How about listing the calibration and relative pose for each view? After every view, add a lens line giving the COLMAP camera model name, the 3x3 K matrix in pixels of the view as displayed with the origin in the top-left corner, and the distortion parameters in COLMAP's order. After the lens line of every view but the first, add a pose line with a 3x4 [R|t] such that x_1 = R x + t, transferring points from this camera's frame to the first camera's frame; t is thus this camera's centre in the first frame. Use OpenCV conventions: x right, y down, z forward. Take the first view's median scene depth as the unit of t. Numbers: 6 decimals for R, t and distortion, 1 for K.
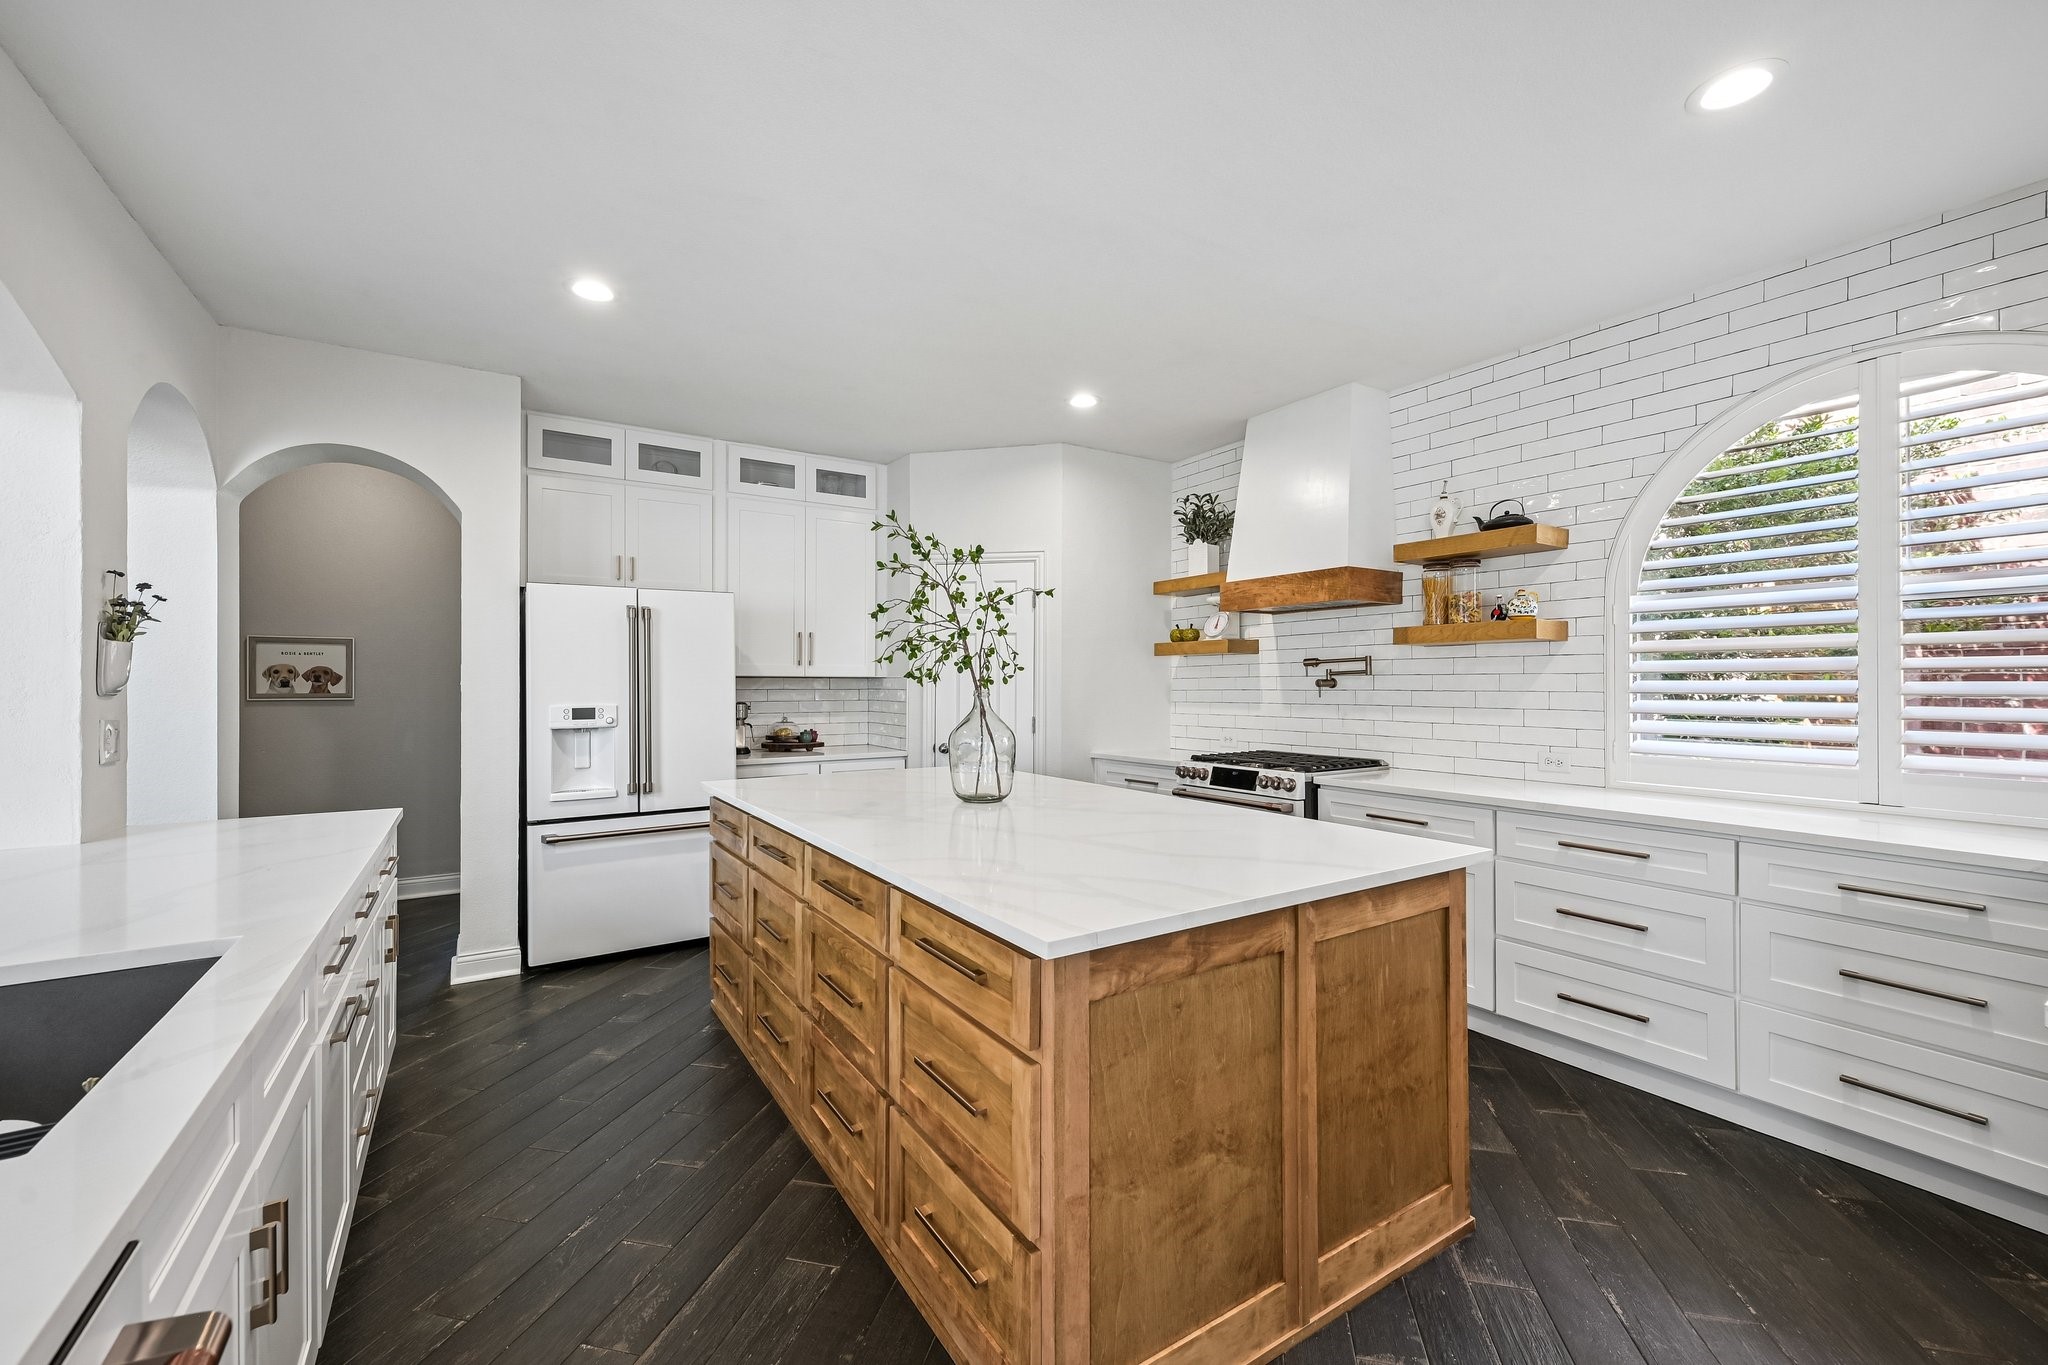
lens RADIAL K [[832.3, 0, 1041.3], [0, 832.3, 679.0], [0, 0, 1]] dist [0.003487, 0.000352]
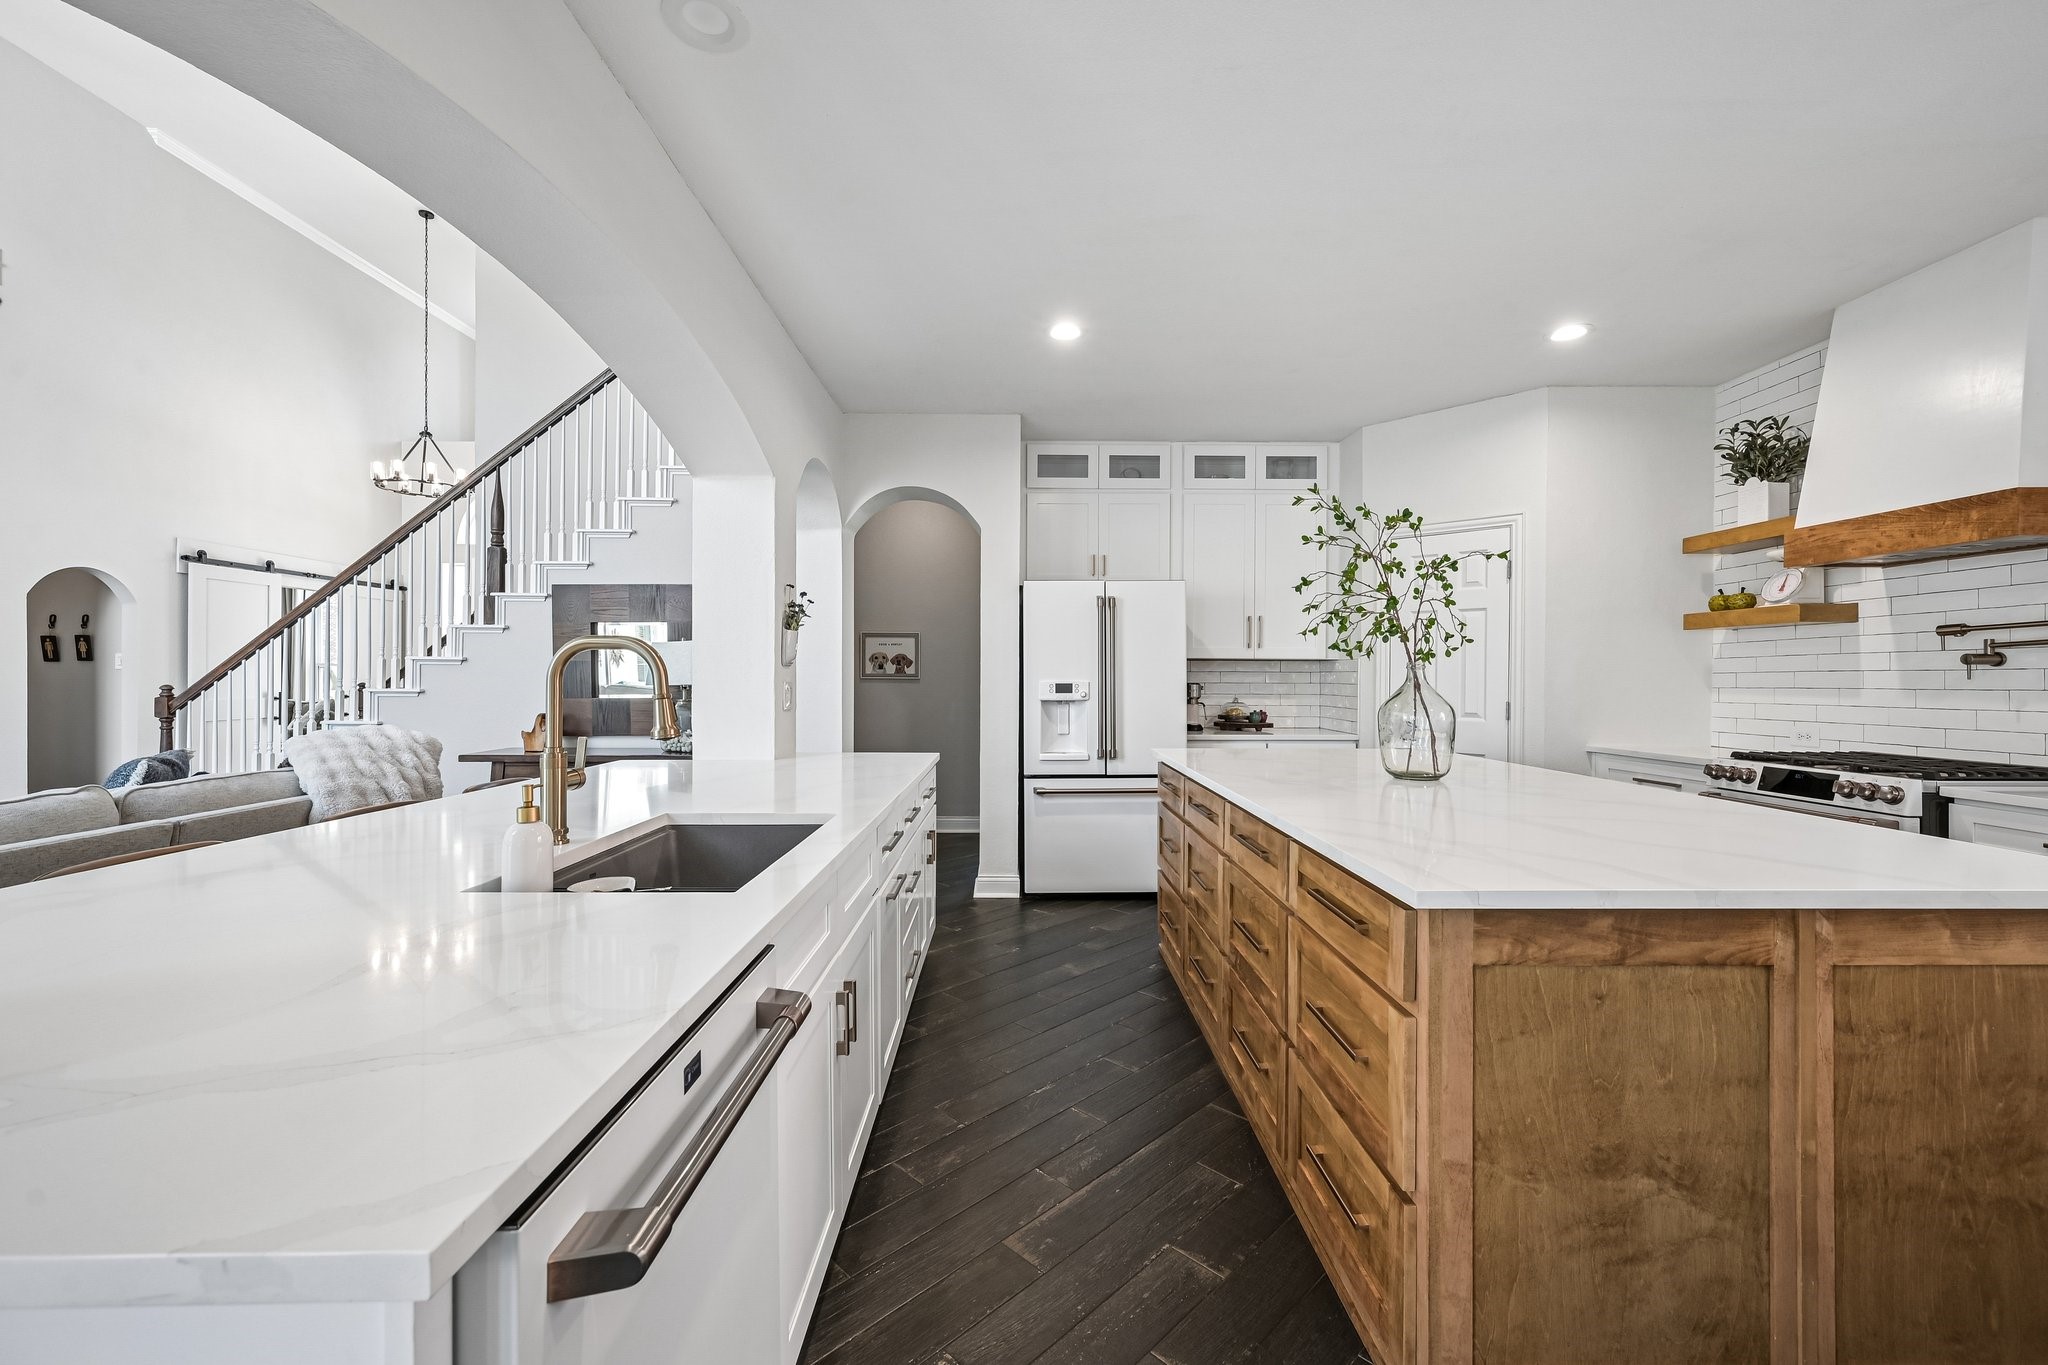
lens RADIAL K [[832.3, 0, 1029.9], [0, 832.3, 678.6], [0, 0, 1]] dist [0.003487, 0.000352]
pose [[0.841573, 0.004733, -0.540123, 0.059063], [-0.001148, 0.999975, 0.006974, 0.021485], [0.540142, -0.005249, 0.841558, -0.032302]]
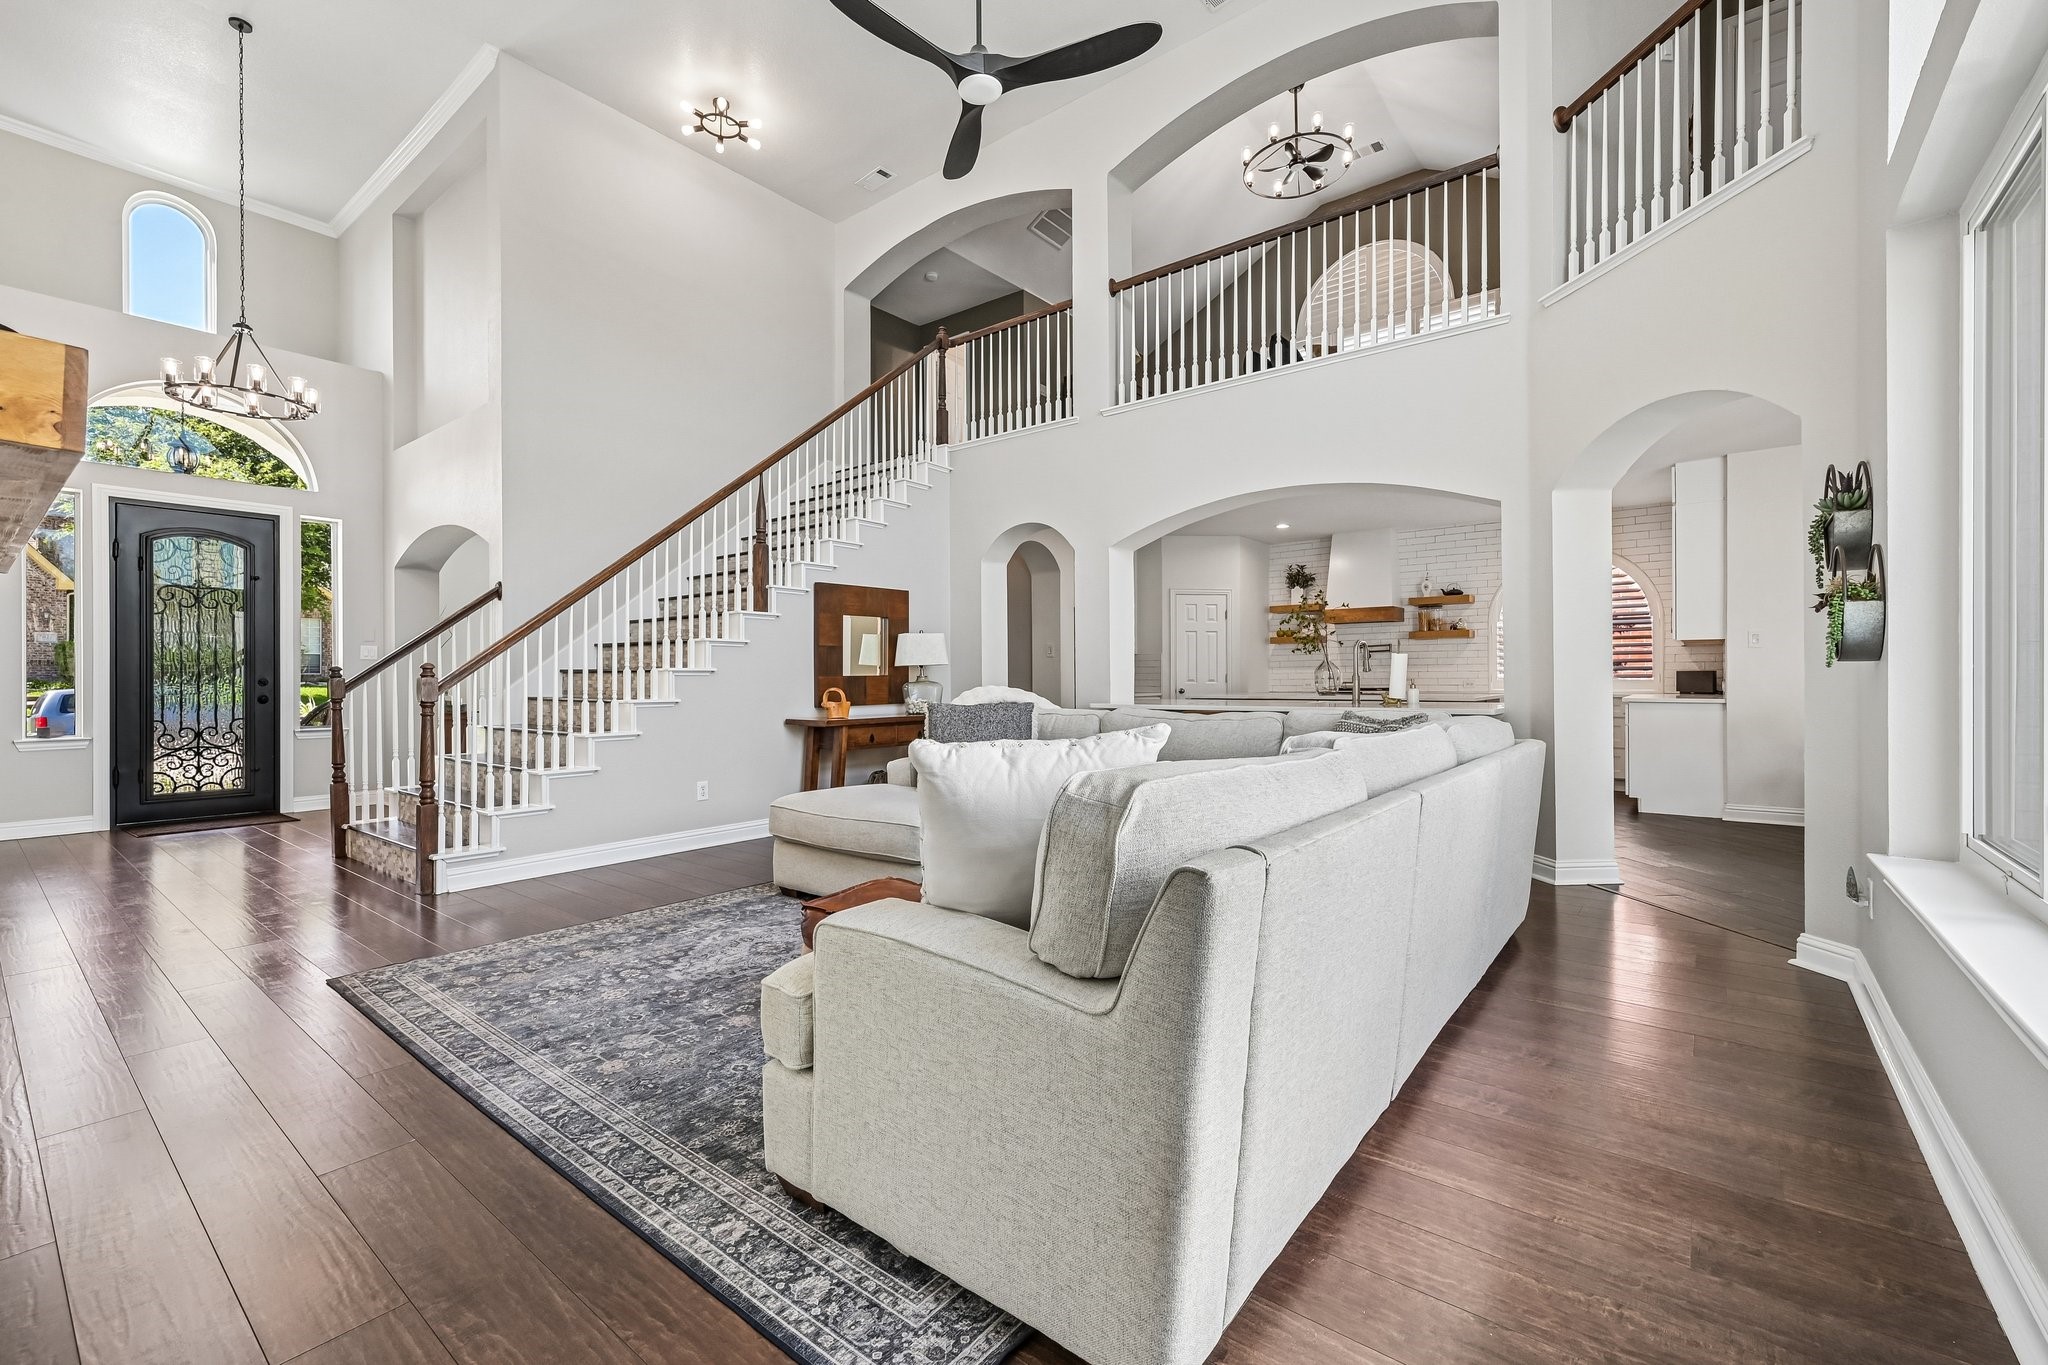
lens RADIAL K [[838.9, 0, 1041.9], [0, 838.9, 684.9], [0, 0, 1]] dist [0.002506, 0.000387]
pose [[0.940732, -0.009706, 0.339013, -1.570449], [0.004965, 0.999877, 0.014850, 0.056705], [-0.339115, -0.012287, 0.940665, -1.049465]]
